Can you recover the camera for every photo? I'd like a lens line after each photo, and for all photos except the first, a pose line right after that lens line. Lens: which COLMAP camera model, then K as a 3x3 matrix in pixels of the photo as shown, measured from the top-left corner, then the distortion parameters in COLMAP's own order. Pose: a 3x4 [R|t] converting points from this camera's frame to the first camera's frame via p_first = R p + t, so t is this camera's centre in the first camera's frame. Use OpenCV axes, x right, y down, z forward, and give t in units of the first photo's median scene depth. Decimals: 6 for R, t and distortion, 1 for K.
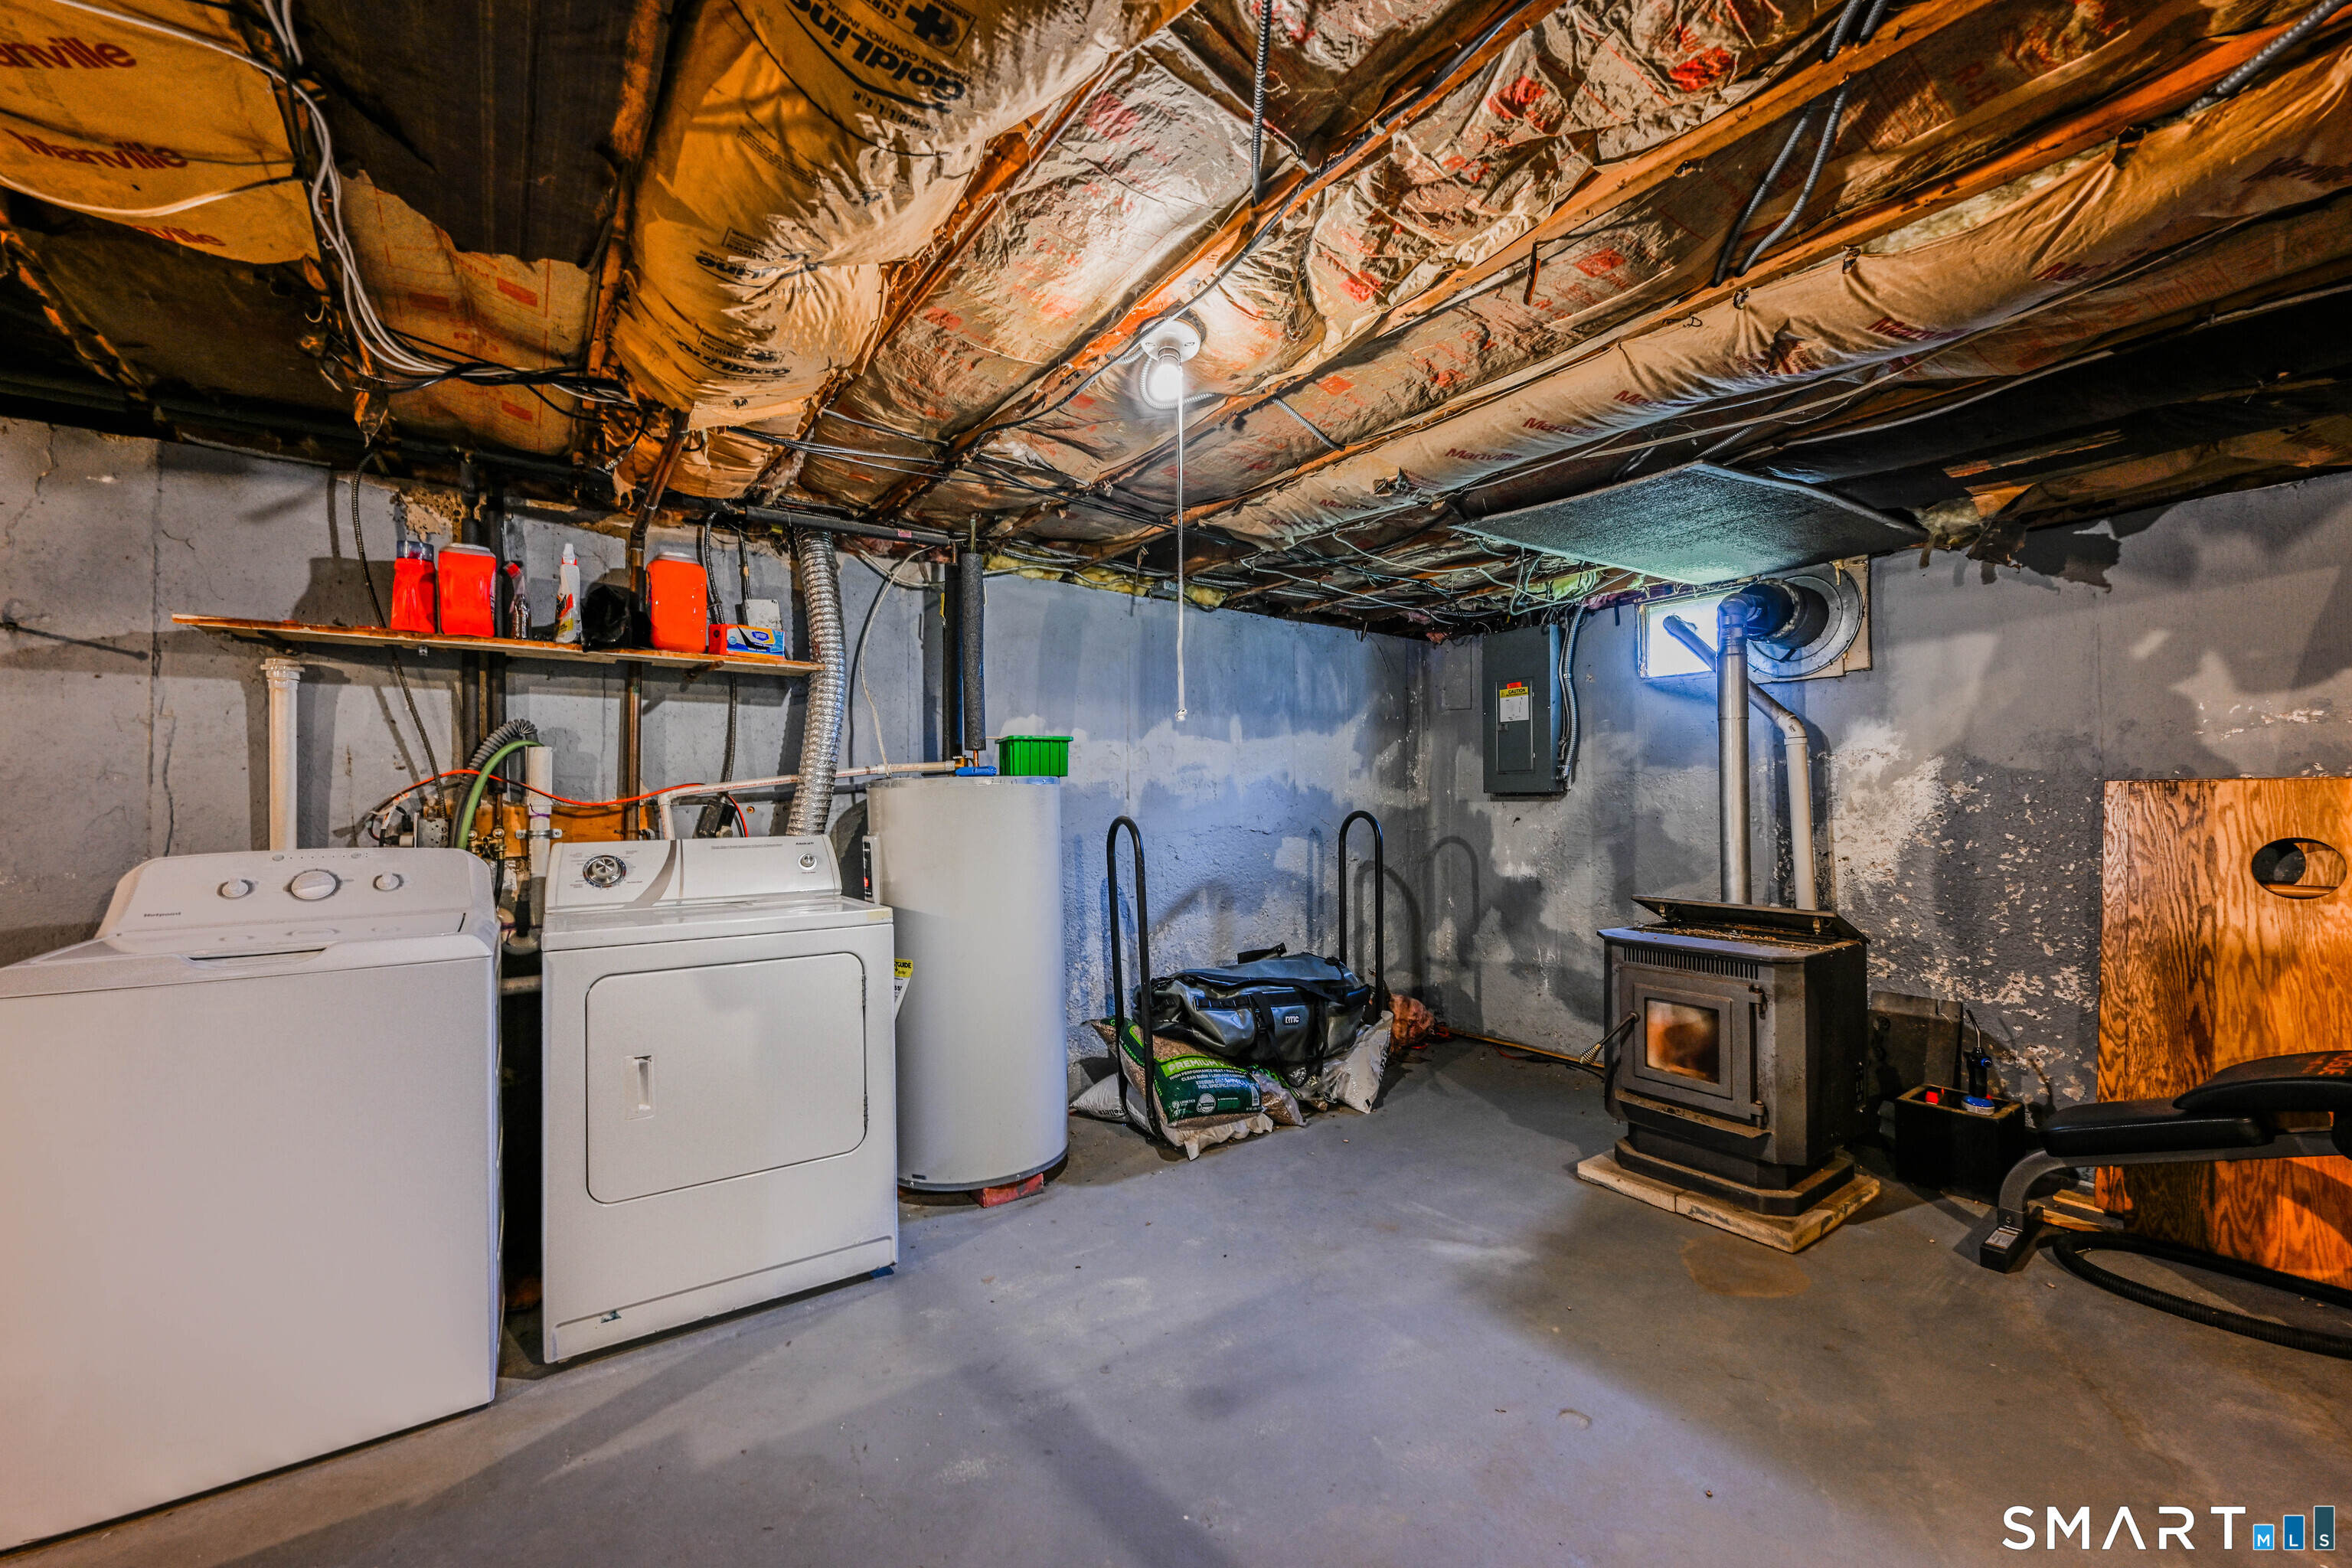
lens RADIAL K [[949.6, 0, 1169.0], [0, 949.6, 778.1], [0, 0, 1]] dist [-0.000141, -0.000056]
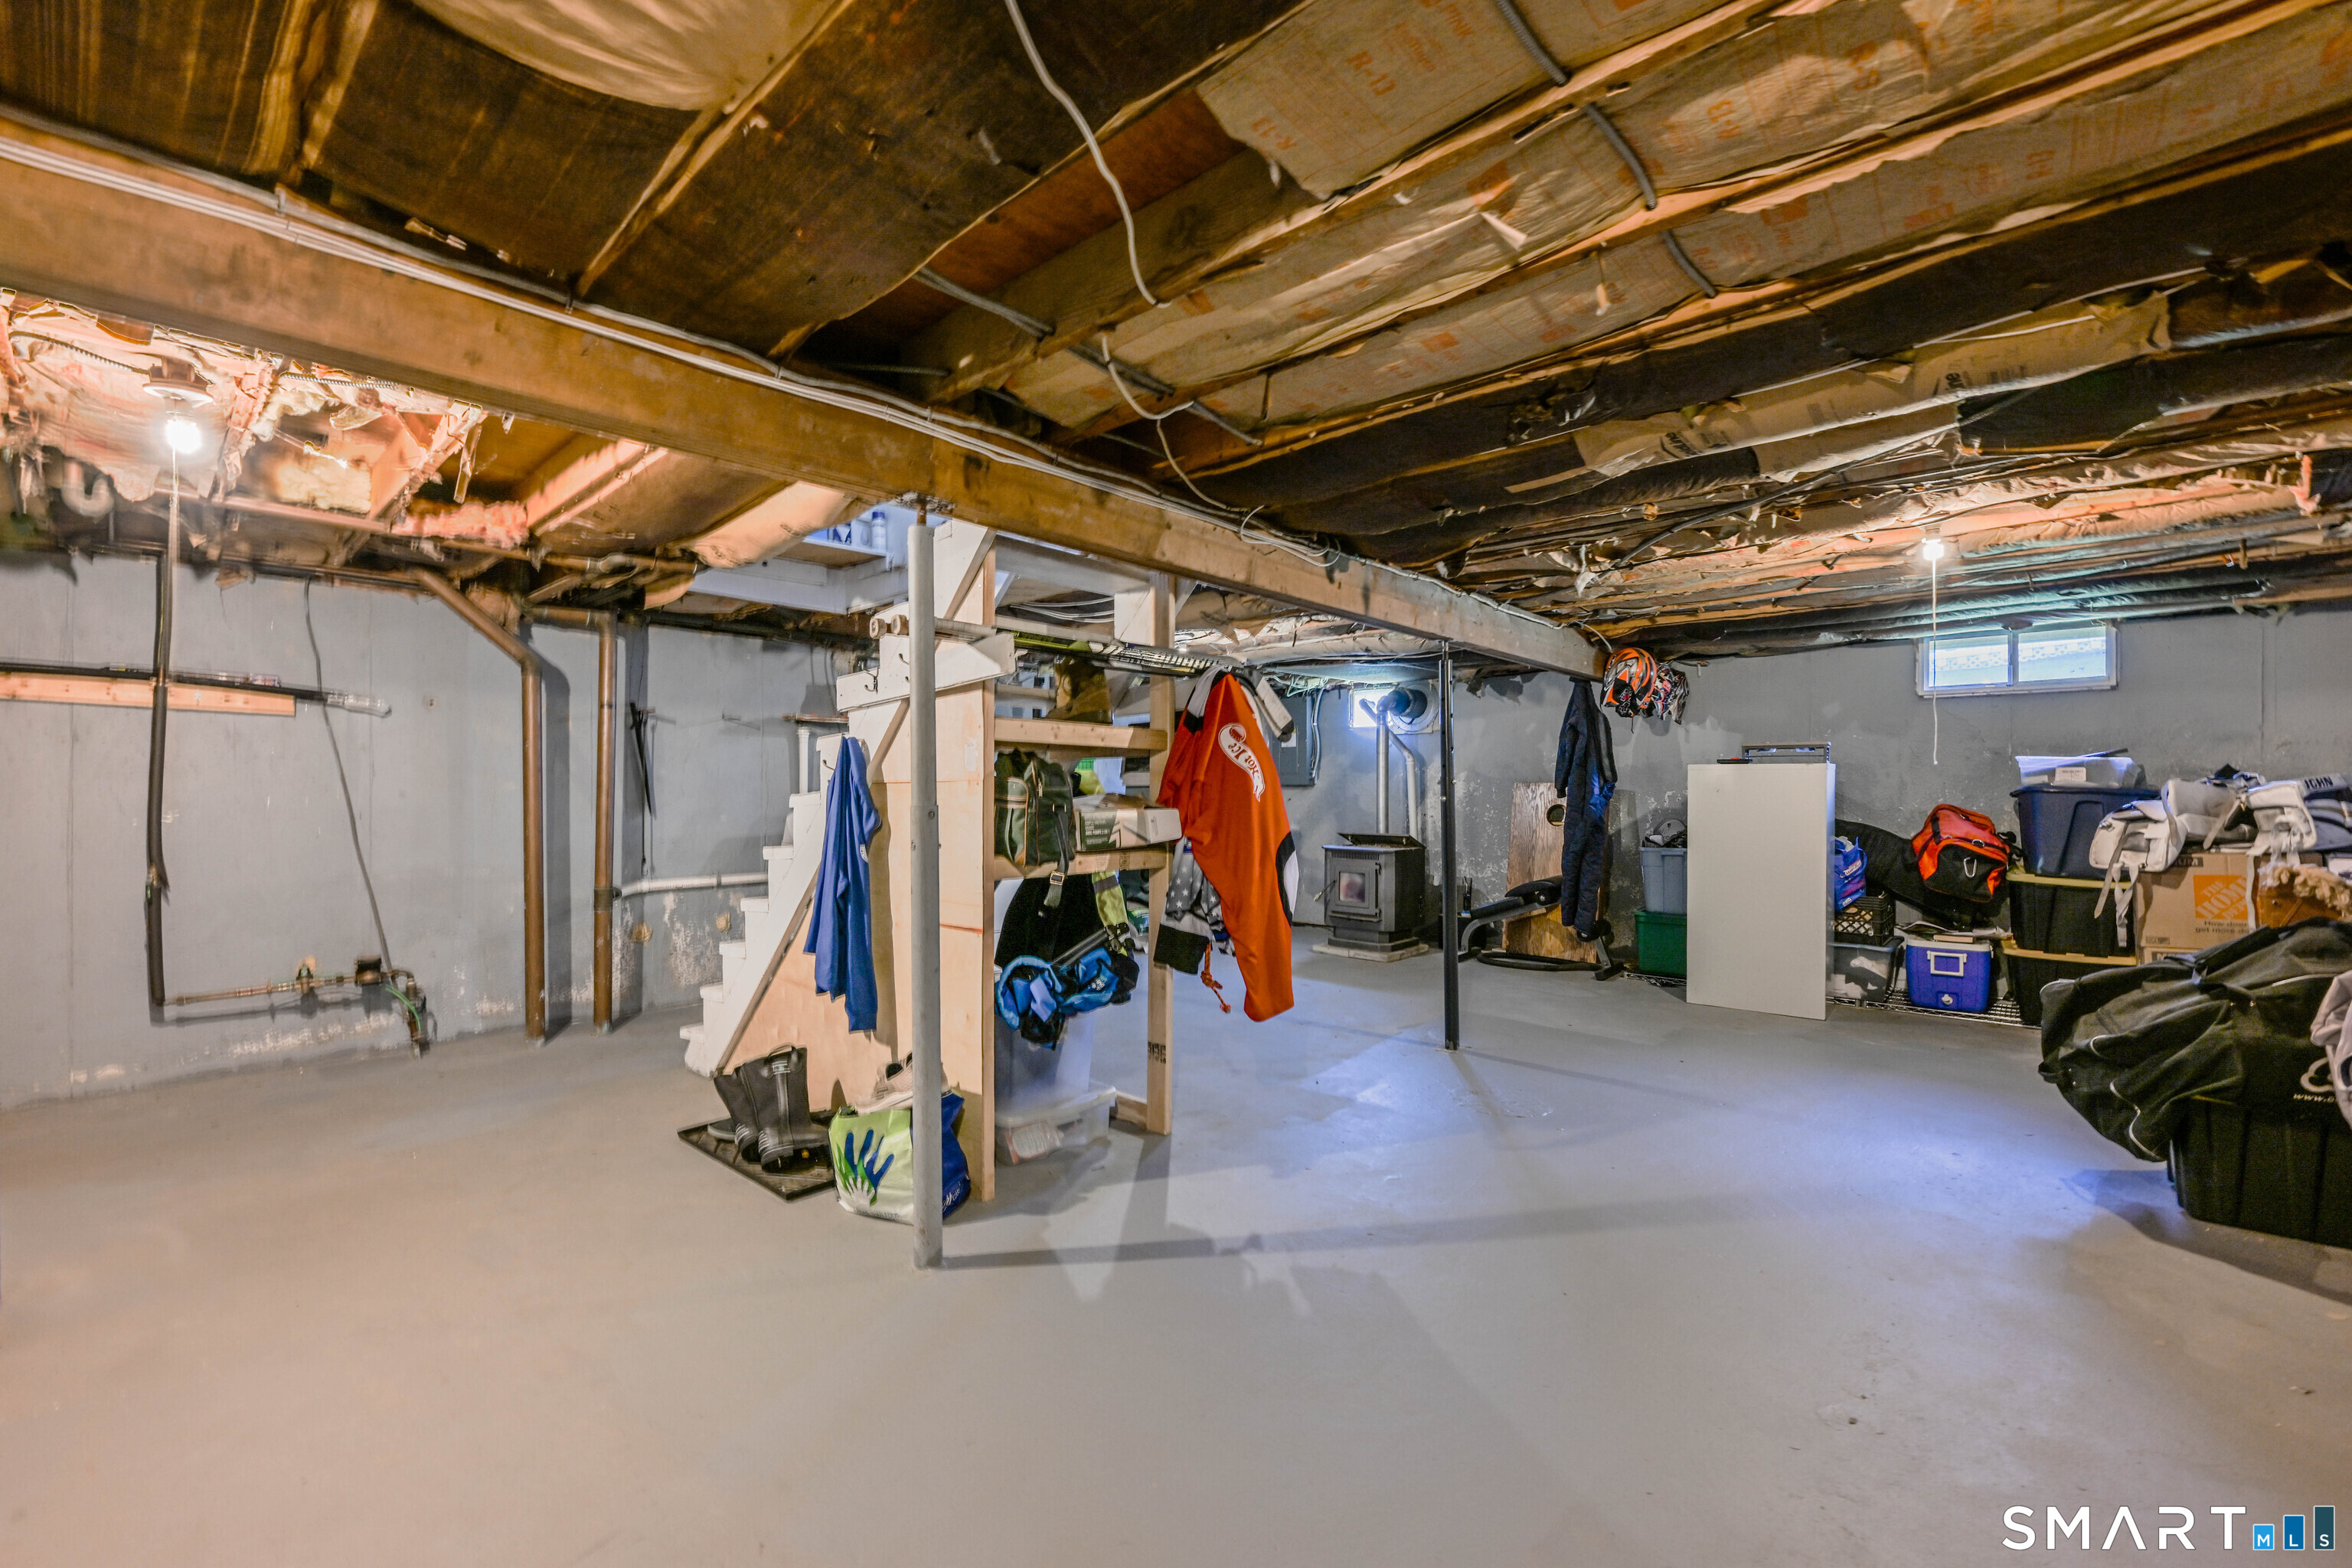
lens RADIAL K [[949.6, 0, 1181.2], [0, 949.6, 786.5], [0, 0, 1]] dist [-0.000141, -0.000056]
pose [[0.971979, 0.004336, 0.235027, -0.438635], [-0.009869, 0.999701, 0.022372, -0.032592], [-0.234859, -0.024065, 0.971731, -1.196064]]
